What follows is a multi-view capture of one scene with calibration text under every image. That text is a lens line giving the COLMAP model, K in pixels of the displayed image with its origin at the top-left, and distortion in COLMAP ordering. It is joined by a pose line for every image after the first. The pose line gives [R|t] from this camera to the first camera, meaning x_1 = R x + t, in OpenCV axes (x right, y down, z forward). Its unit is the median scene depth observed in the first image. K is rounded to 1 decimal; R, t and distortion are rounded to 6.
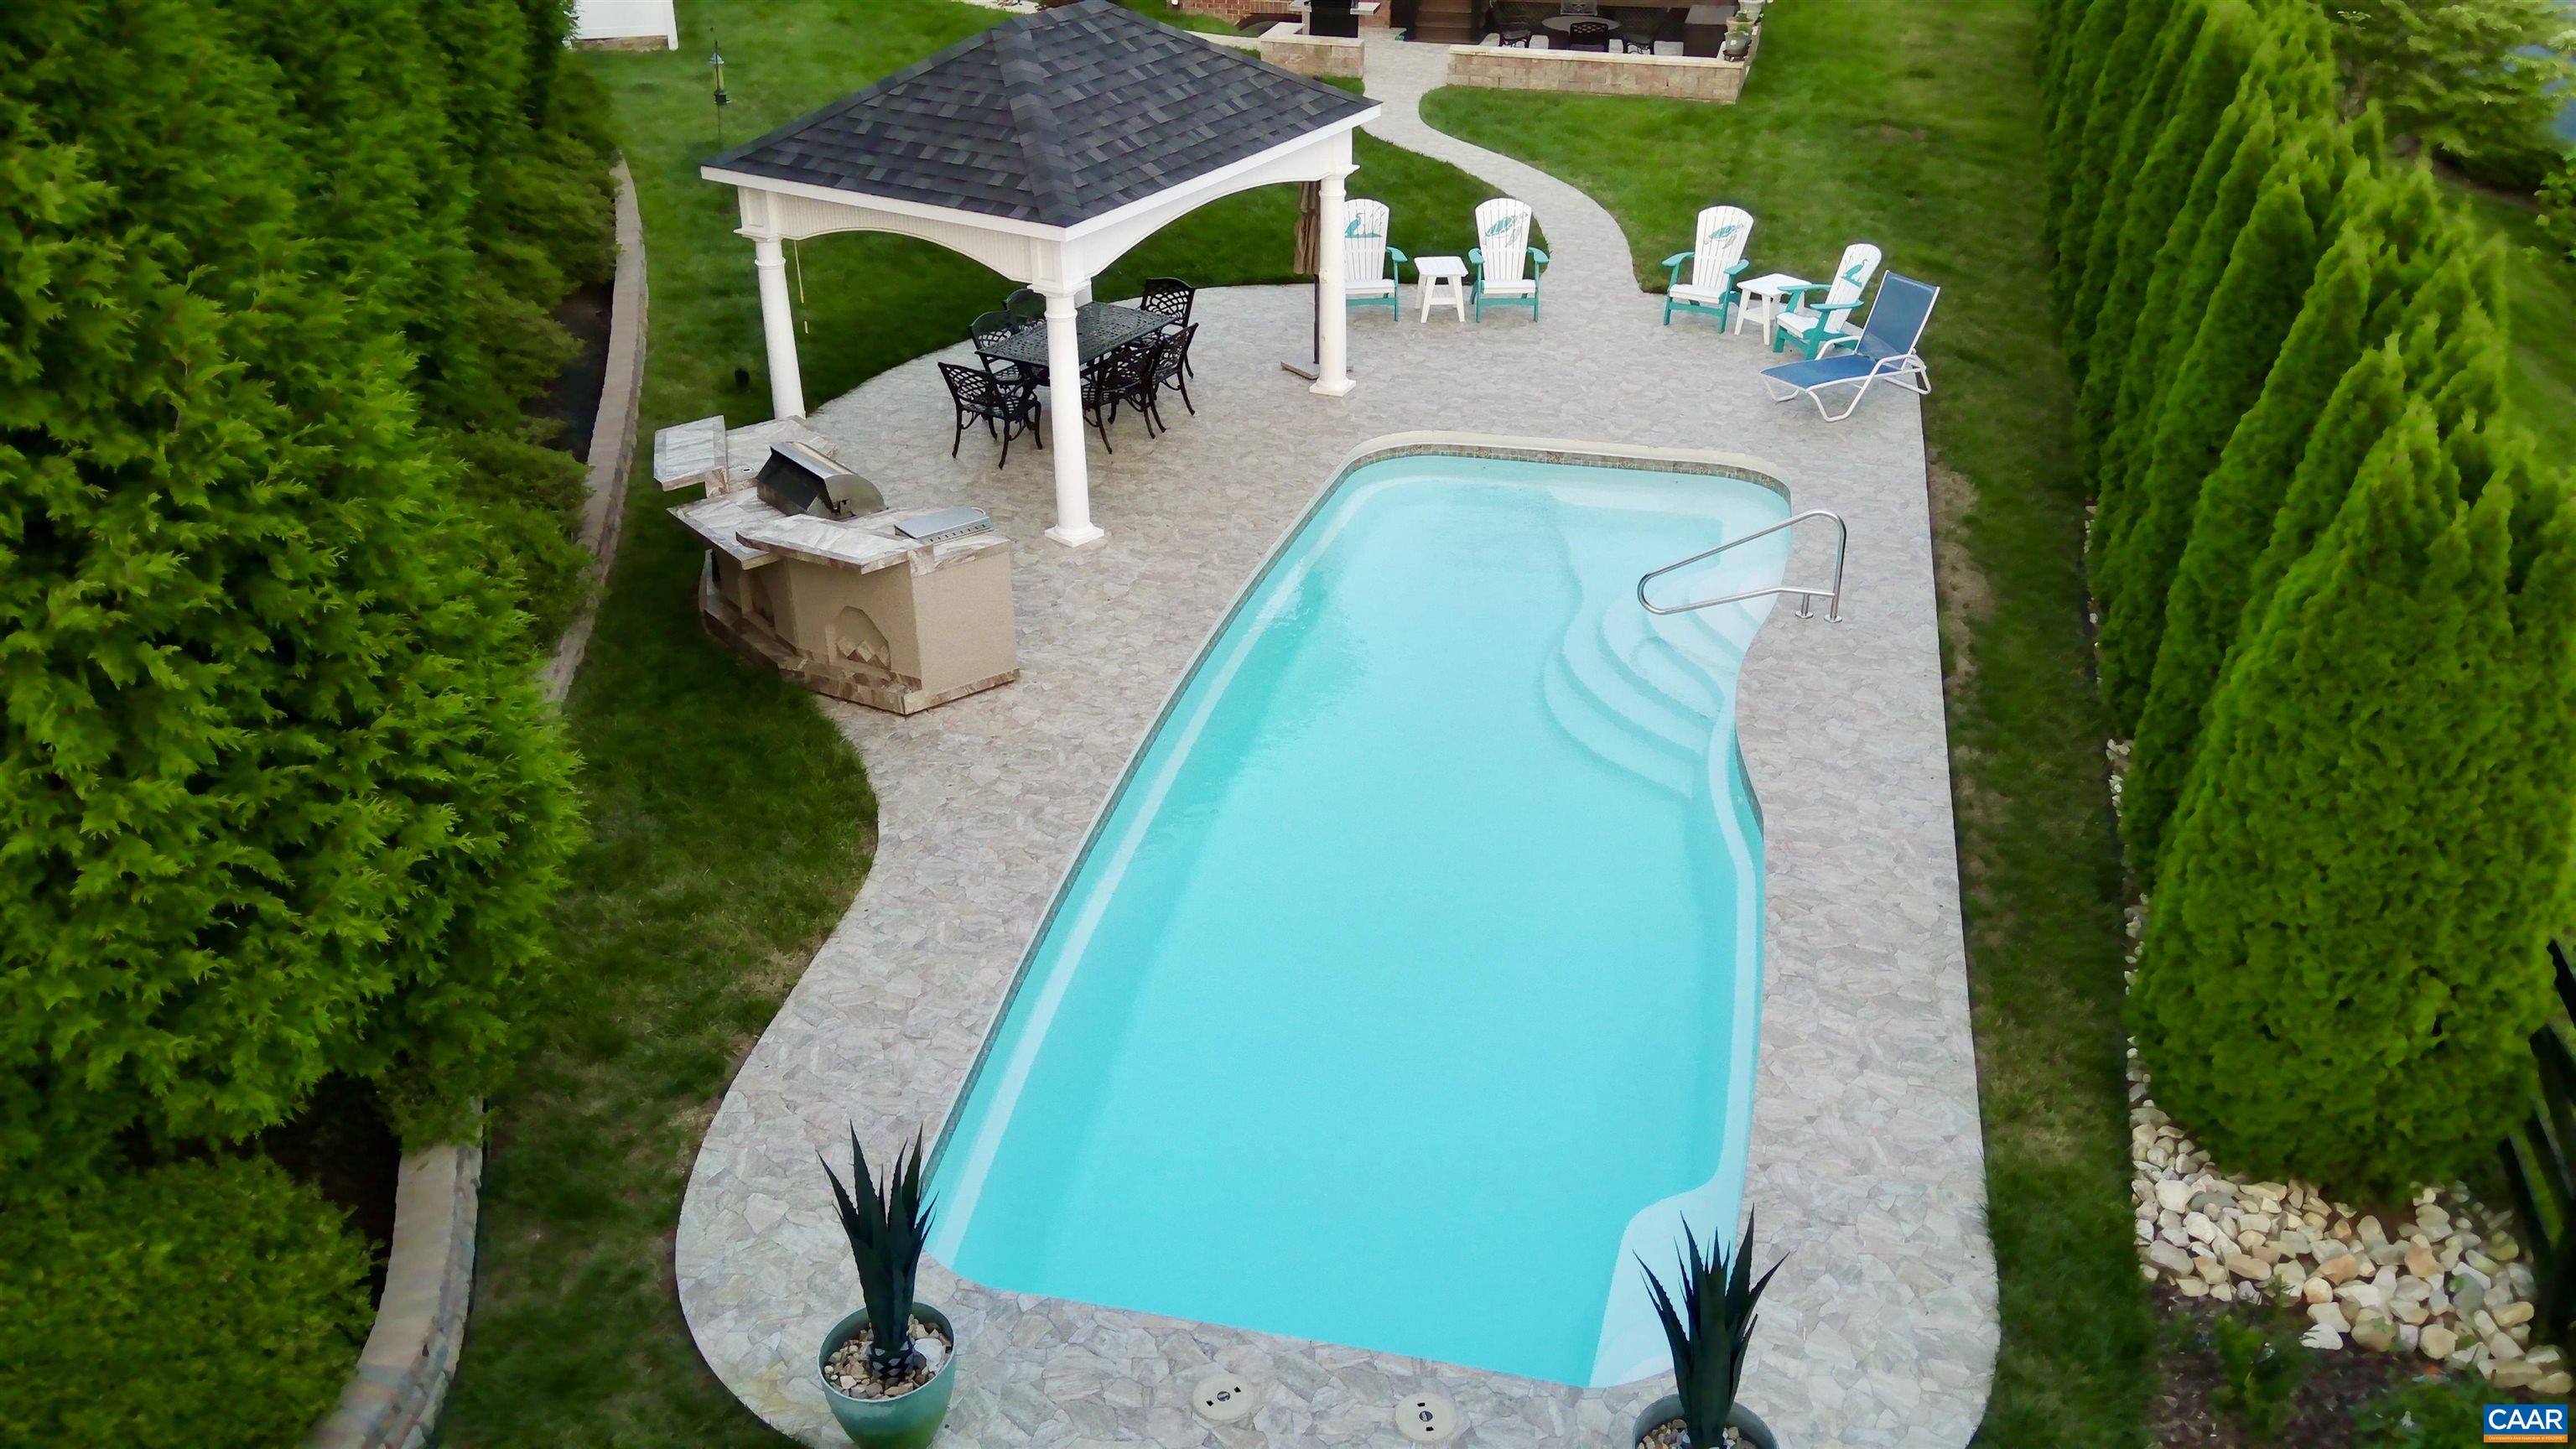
lens RADIAL K [[2130.9, 0, 1288.0], [0, 2130.9, 724.5], [0, 0, 1]] dist [0.131843, -0.228866]
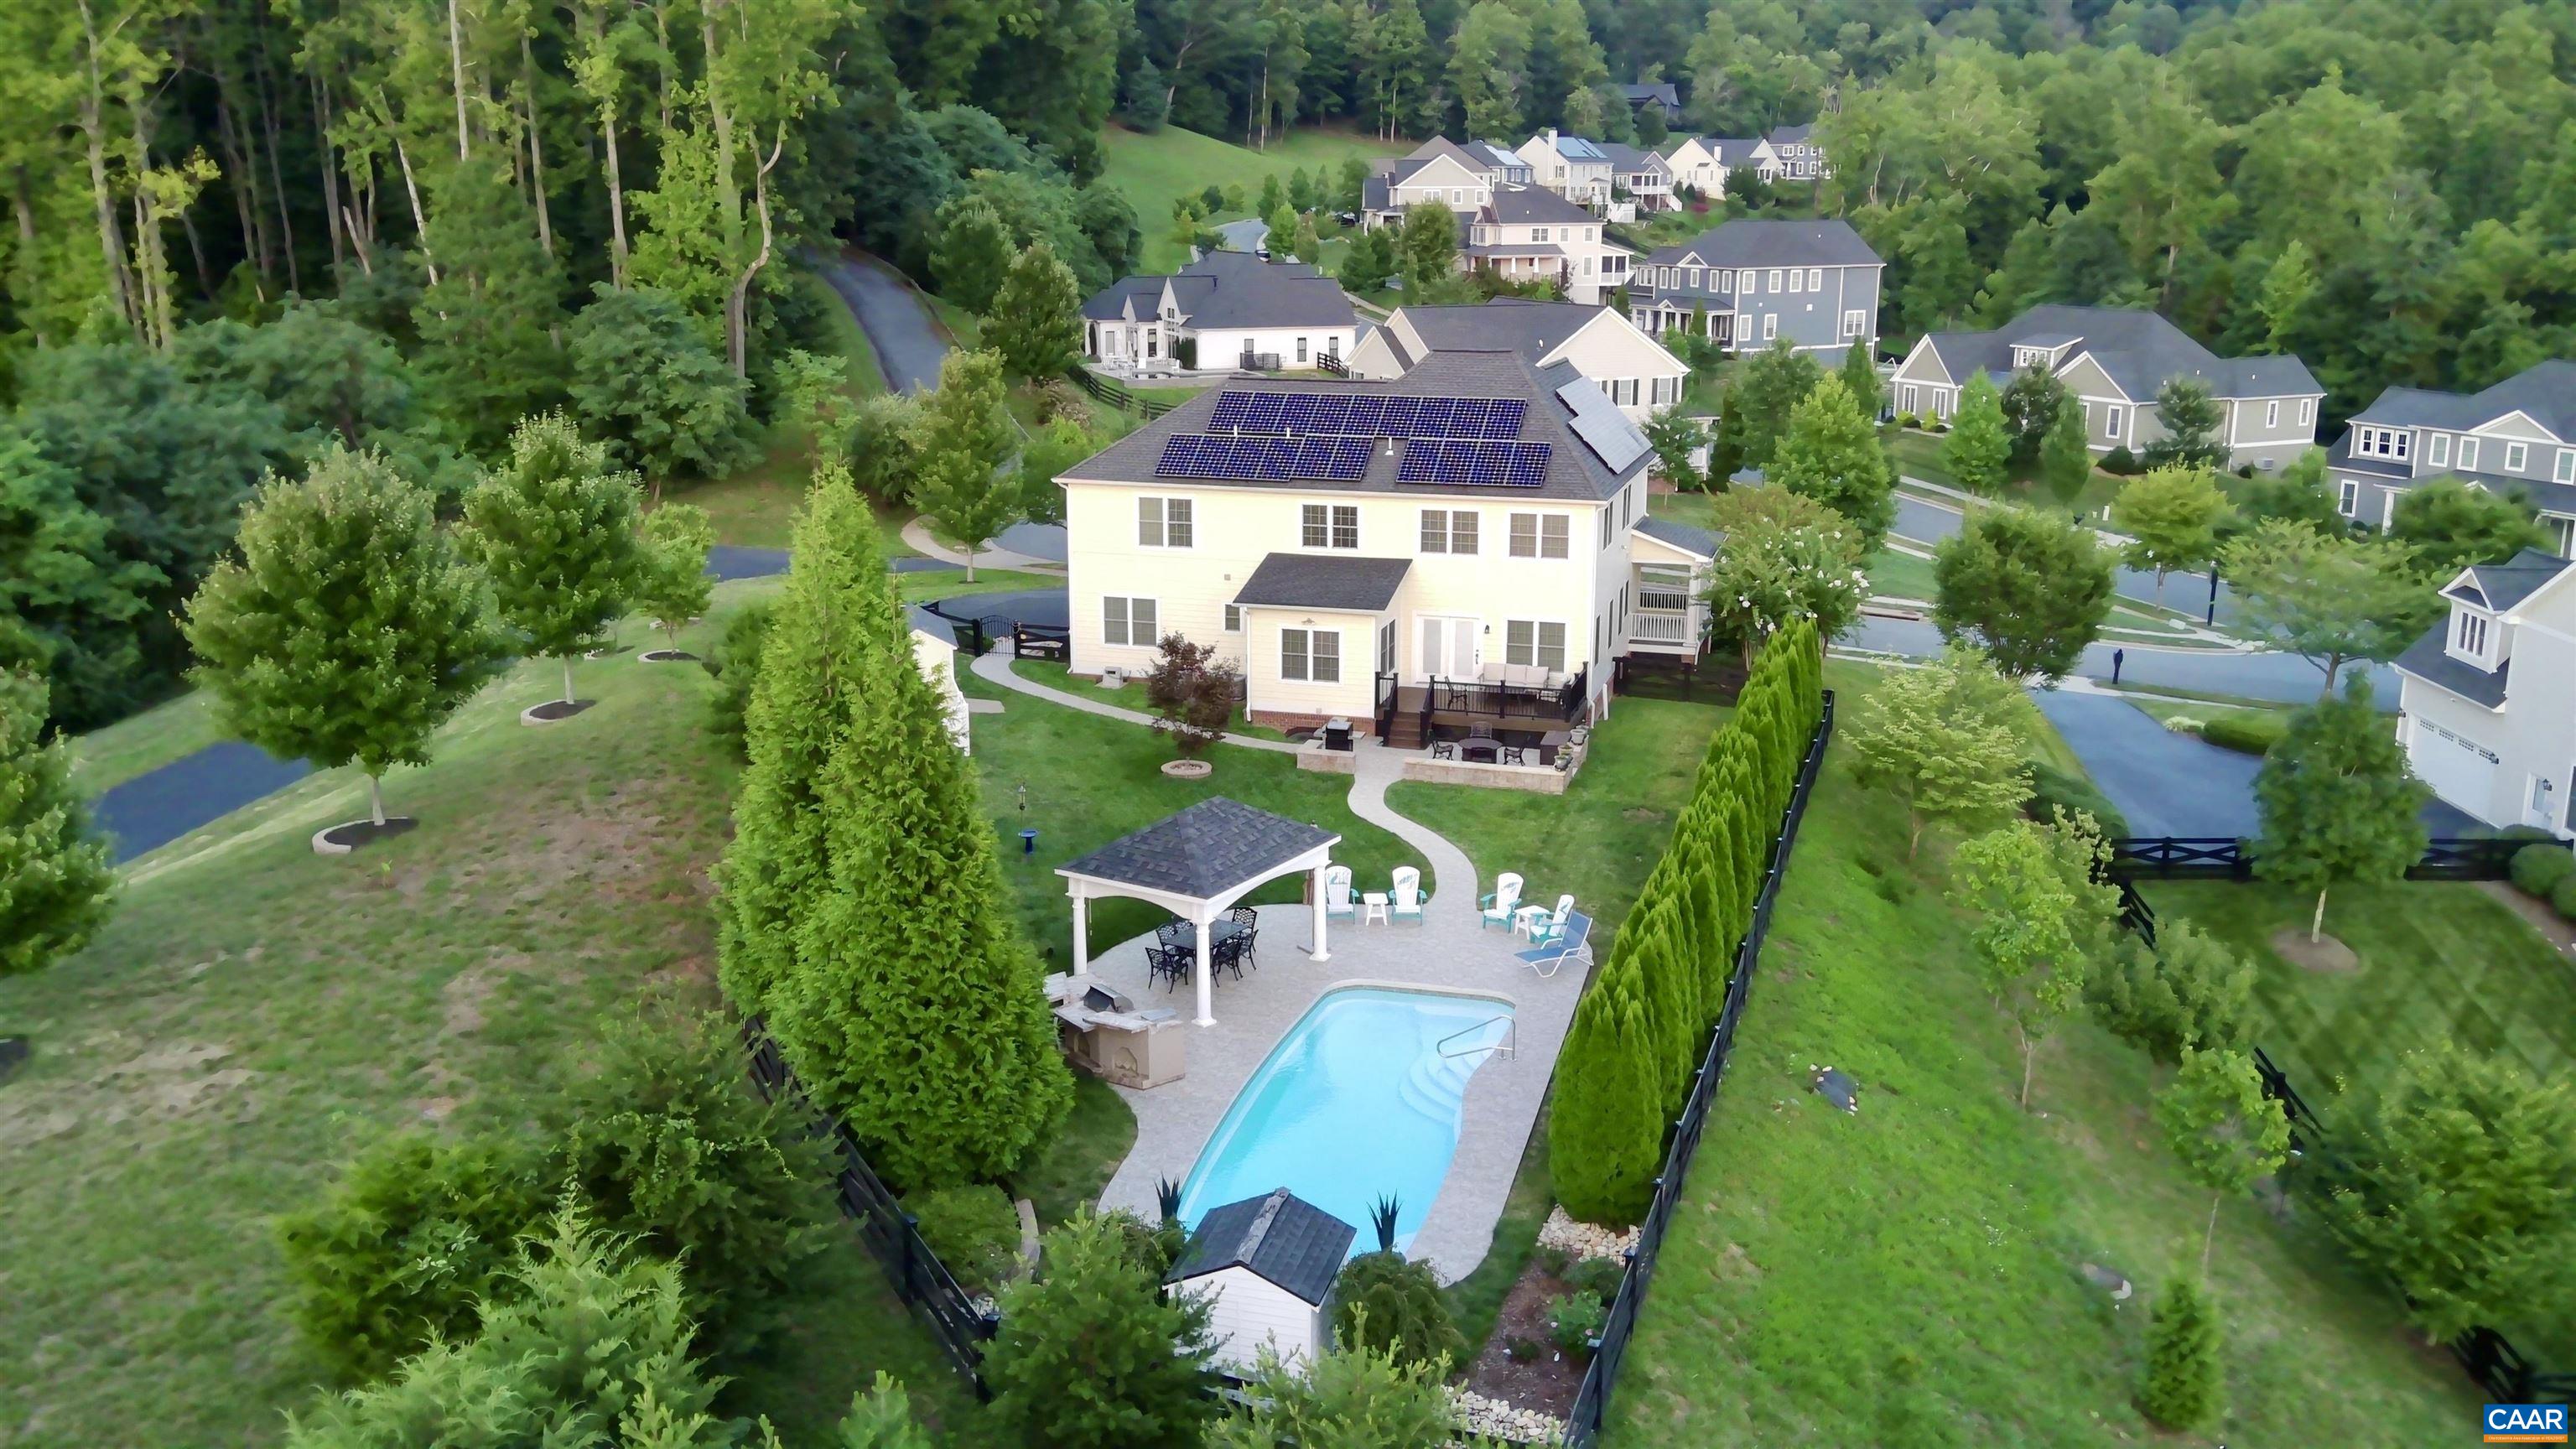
lens RADIAL K [[2130.9, 0, 1288.0], [0, 2130.9, 724.5], [0, 0, 1]] dist [0.131843, -0.228866]
pose [[0.999565, 0.007999, -0.028371, 0.049926], [-0.014602, 0.970451, -0.240857, 0.140500], [0.025606, 0.241167, 0.970146, -1.205706]]
